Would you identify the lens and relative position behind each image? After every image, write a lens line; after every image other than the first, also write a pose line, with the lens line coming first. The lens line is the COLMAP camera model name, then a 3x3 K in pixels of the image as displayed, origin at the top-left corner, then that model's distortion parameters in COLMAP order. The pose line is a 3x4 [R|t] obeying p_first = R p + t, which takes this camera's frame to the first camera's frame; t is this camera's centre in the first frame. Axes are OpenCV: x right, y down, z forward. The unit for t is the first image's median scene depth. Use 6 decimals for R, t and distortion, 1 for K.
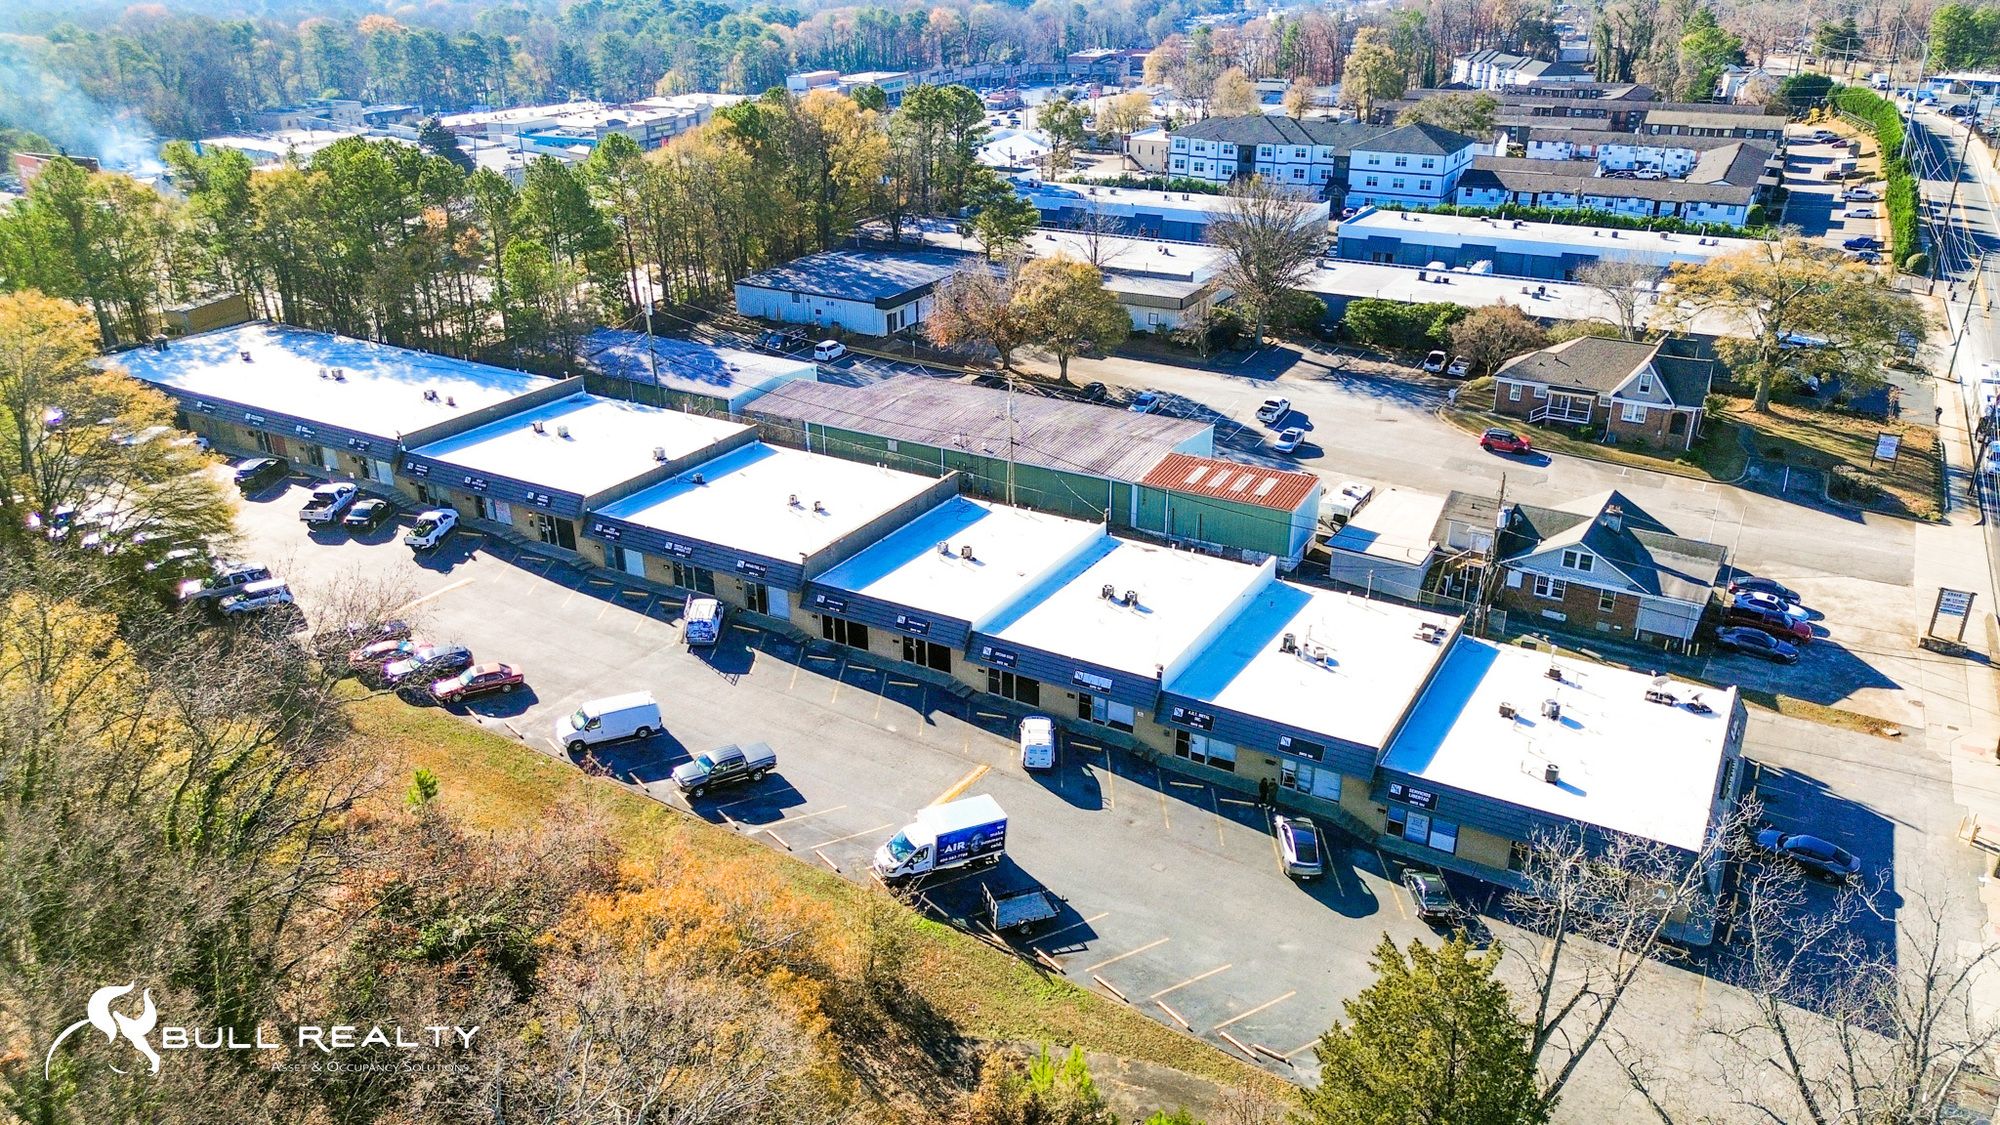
lens RADIAL K [[1403.5, 0, 1001.4], [0, 1403.5, 551.1], [0, 0, 1]] dist [0.076481, -0.073917]
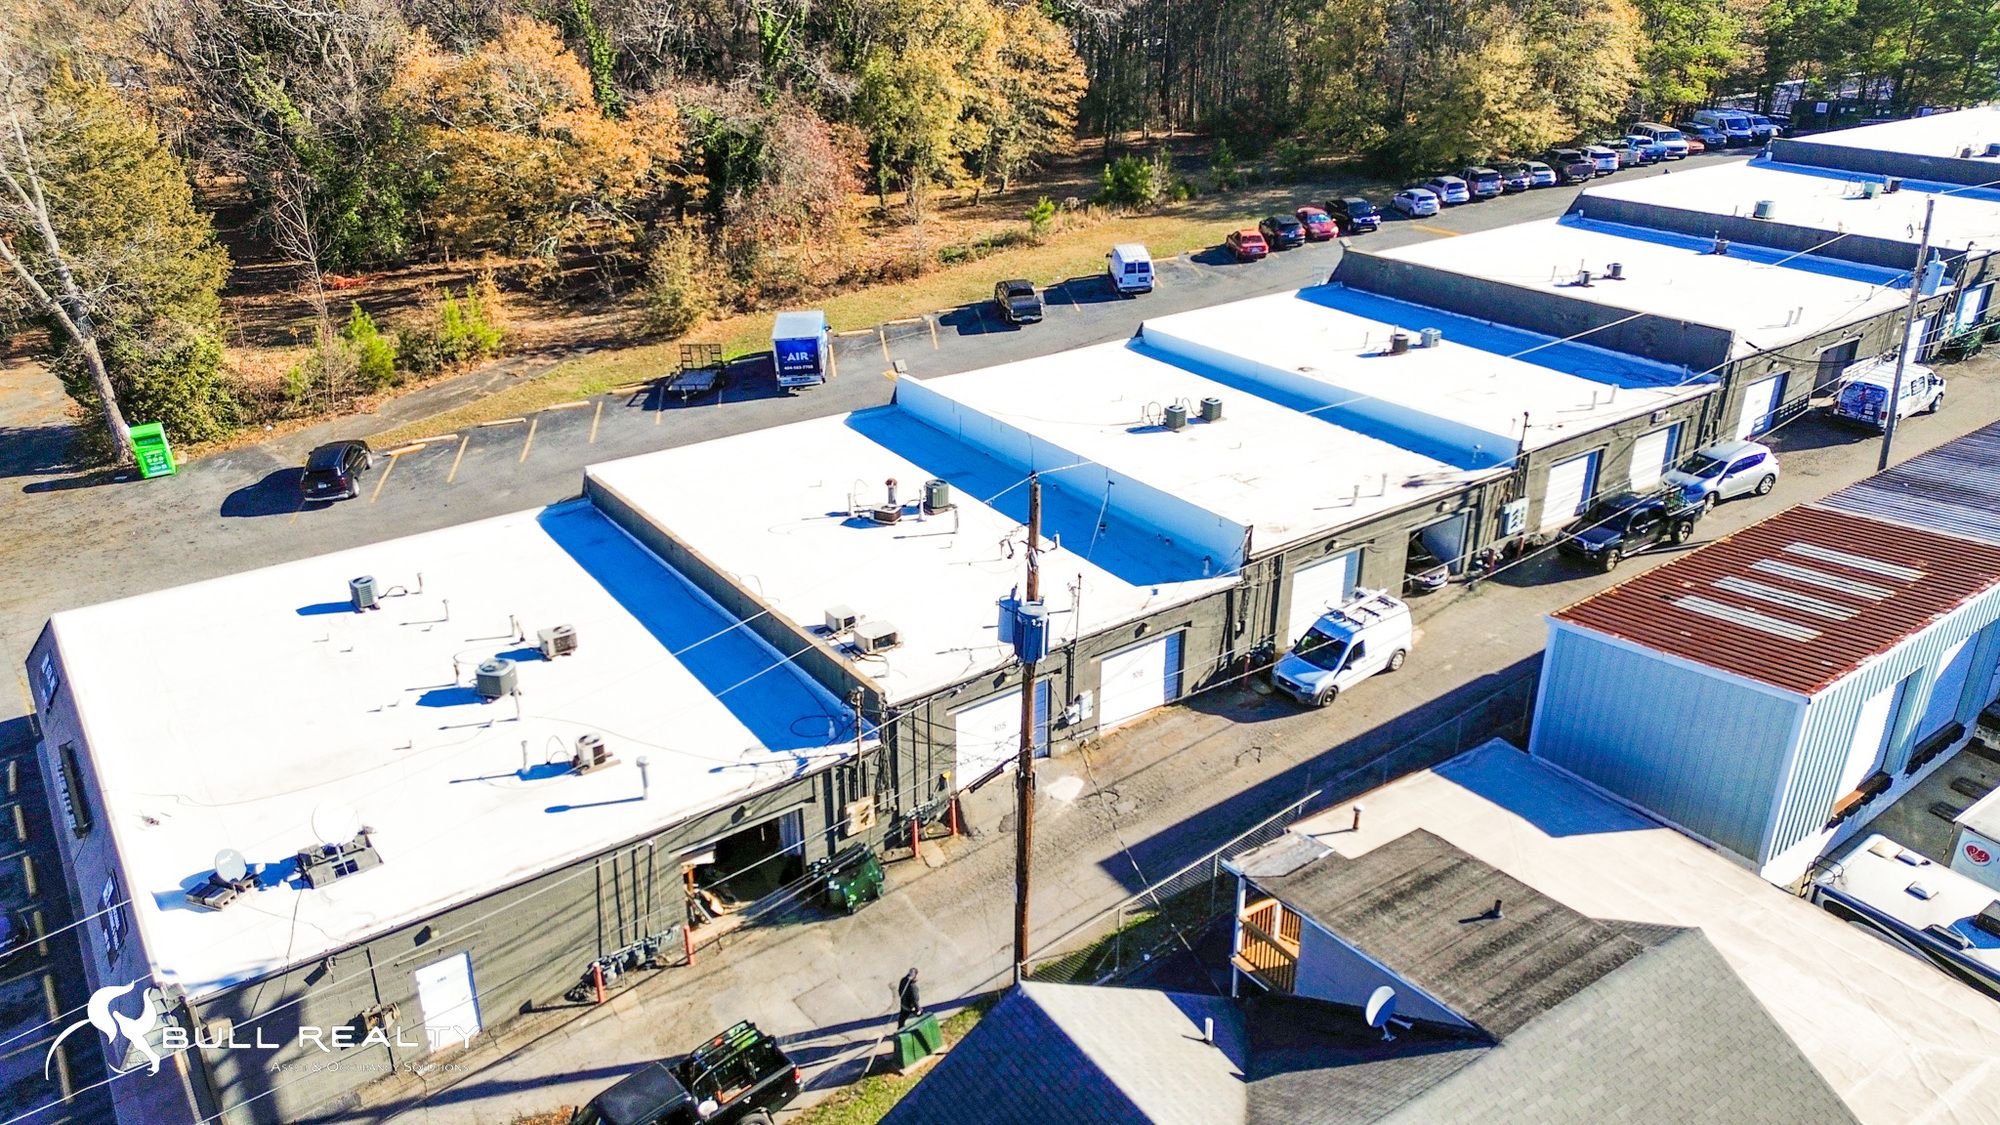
lens RADIAL K [[1403.5, 0, 1005.9], [0, 1403.5, 559.2], [0, 0, 1]] dist [0.076481, -0.073917]
pose [[-0.404760, 0.375313, -0.833852, 0.600253], [-0.364191, 0.770281, 0.523481, -0.189205], [0.838770, 0.515565, -0.175093, 1.047636]]
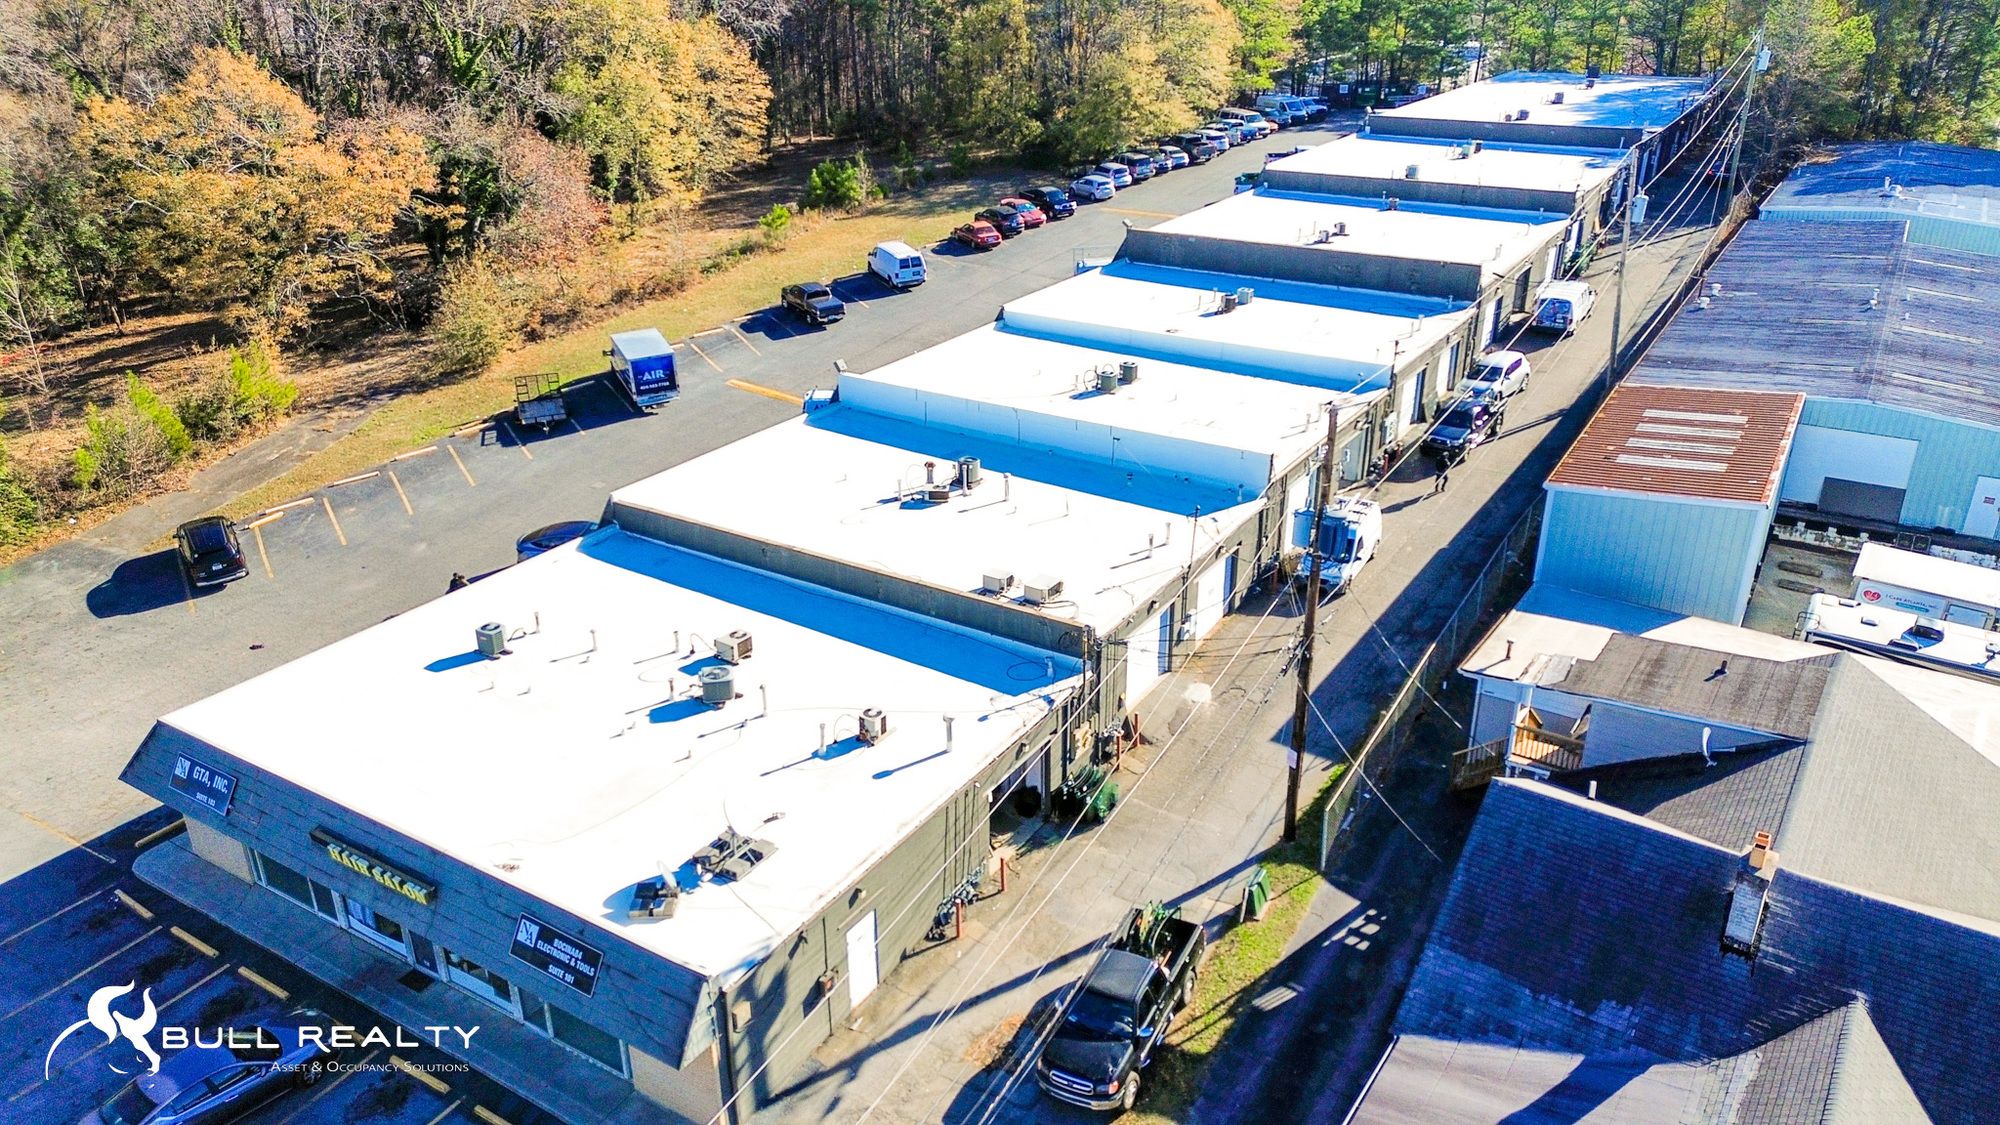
lens RADIAL K [[1403.5, 0, 1003.8], [0, 1403.5, 559.2], [0, 0, 1]] dist [0.076481, -0.073917]
pose [[-0.041950, 0.409001, -0.911569, 0.696261], [-0.392167, 0.832411, 0.391532, -0.128051], [0.918937, 0.373912, 0.125477, 0.886798]]
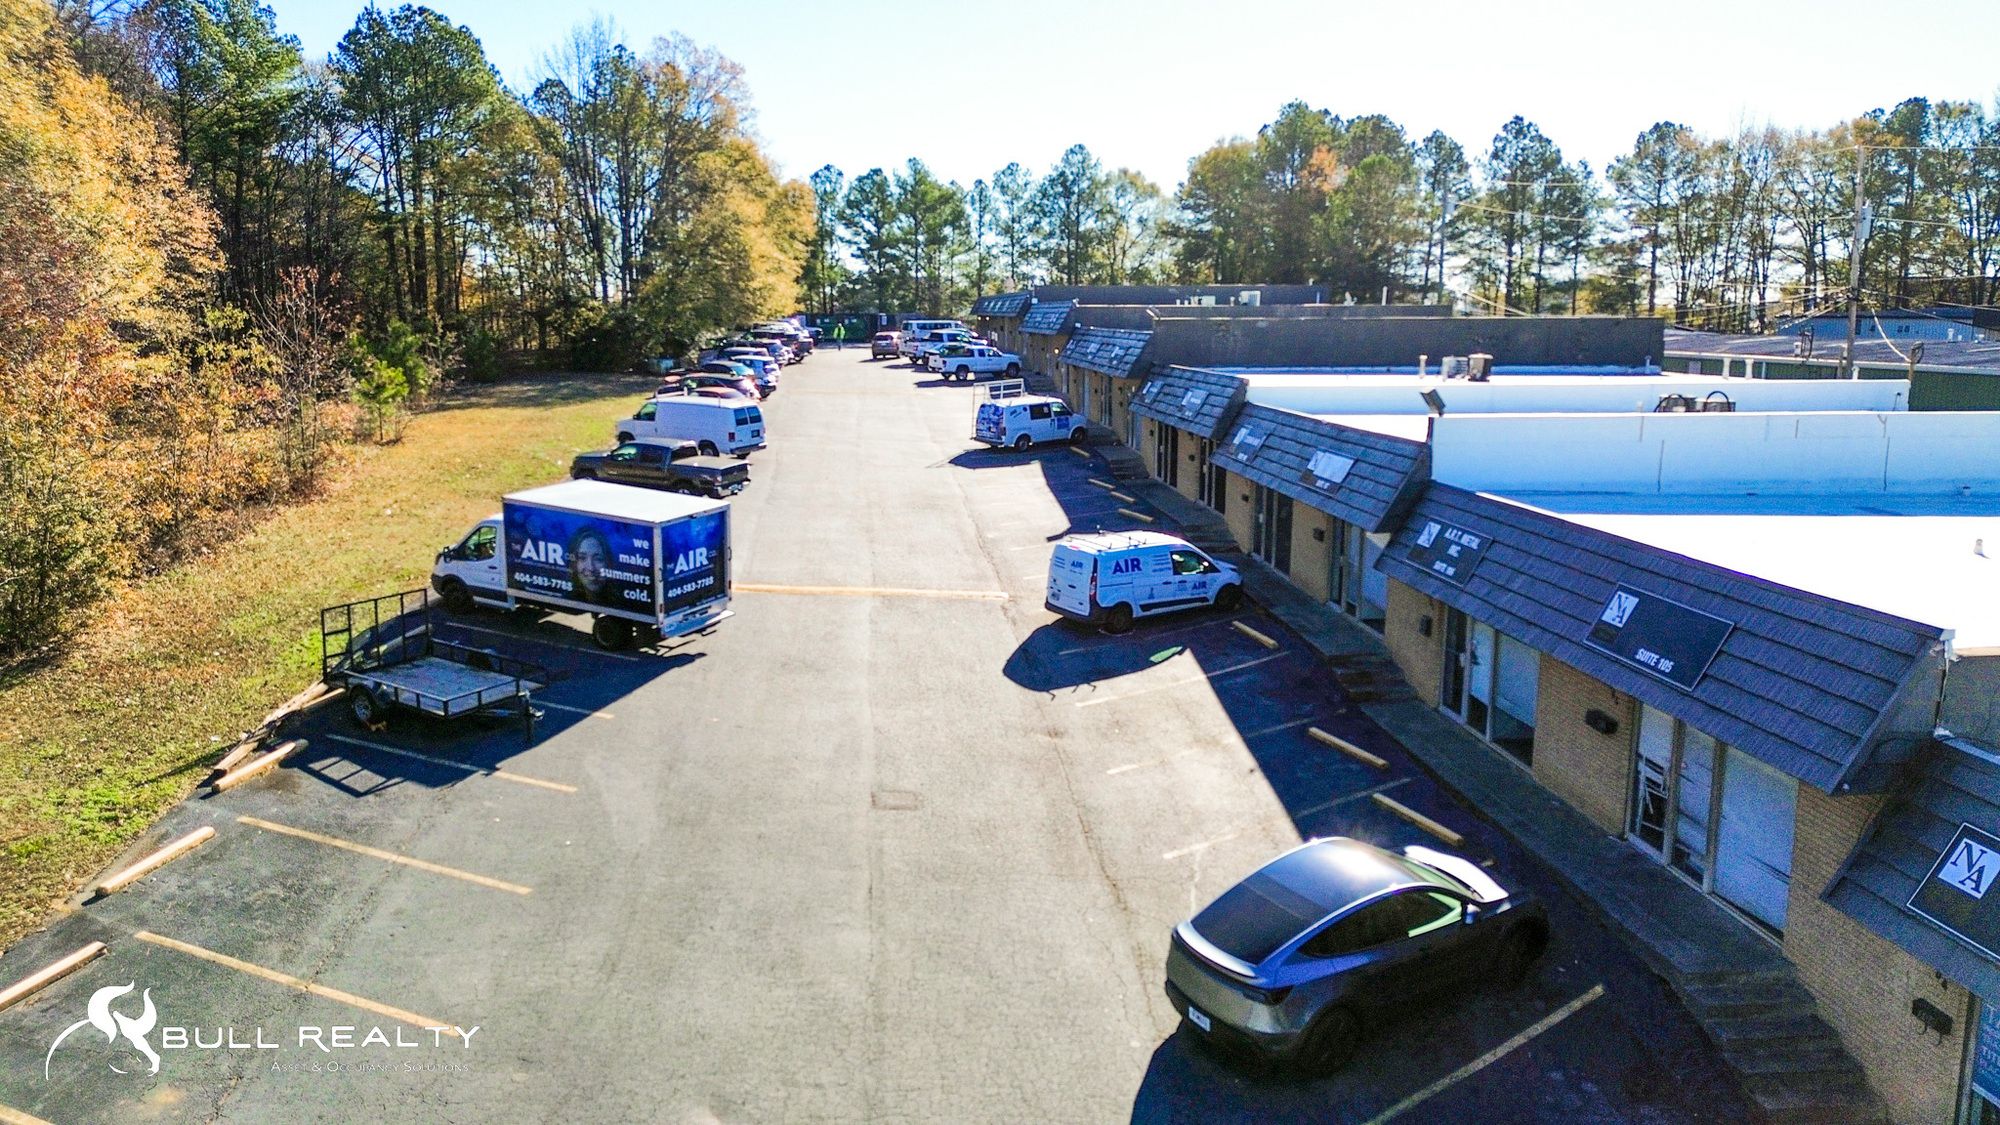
lens RADIAL K [[1403.5, 0, 1006.7], [0, 1403.5, 559.8], [0, 0, 1]] dist [0.076481, -0.073917]
pose [[0.579833, 0.145037, -0.801722, 0.277511], [-0.328388, 0.942159, -0.067059, 0.147746], [0.745624, 0.302159, 0.593923, 0.648070]]
